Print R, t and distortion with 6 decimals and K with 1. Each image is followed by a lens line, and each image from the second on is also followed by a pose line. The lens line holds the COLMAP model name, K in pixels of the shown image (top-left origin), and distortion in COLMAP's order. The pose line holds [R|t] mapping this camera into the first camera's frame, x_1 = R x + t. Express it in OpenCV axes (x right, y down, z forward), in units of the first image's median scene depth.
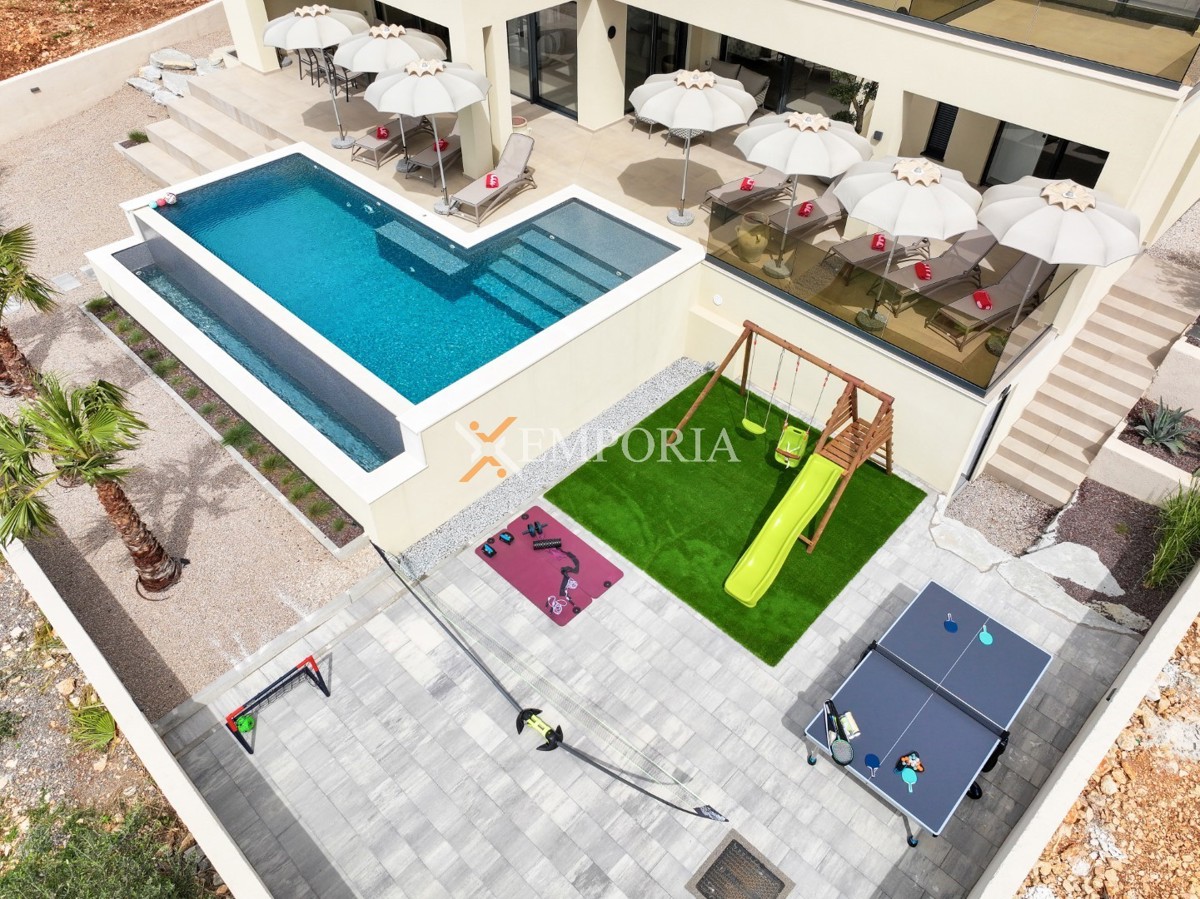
lens RADIAL K [[841.6, 0, 603.1], [0, 841.6, 445.0], [0, 0, 1]] dist [0.005325, 0.001801]
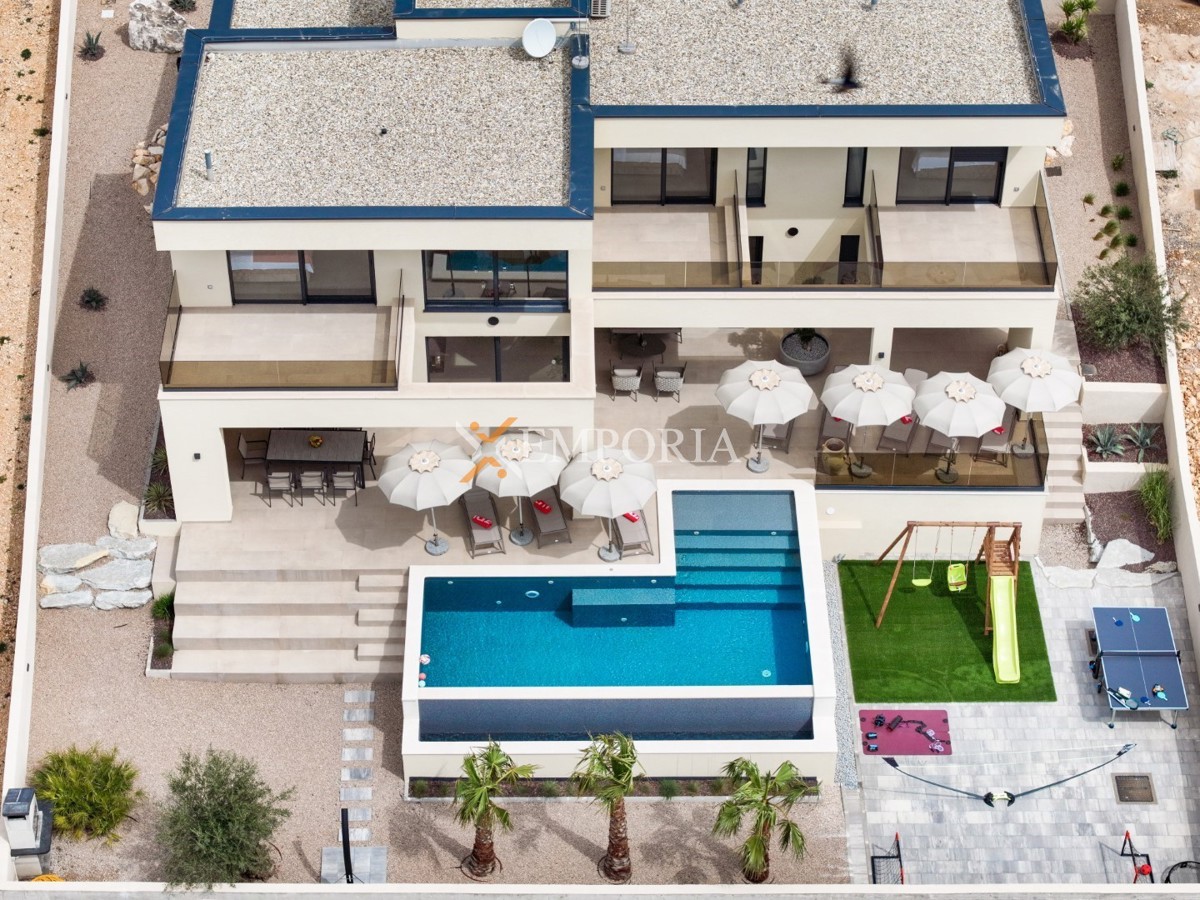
lens RADIAL K [[2690.9, 0, 600.0], [0, 2690.9, 450.0], [0, 0, 1]] dist [-0.141644, 0.425552]
pose [[0.717543, -0.477900, 0.506699, -2.371326], [0.485143, 0.864907, 0.128732, -1.052530], [-0.499769, 0.153451, 0.852458, -2.564852]]
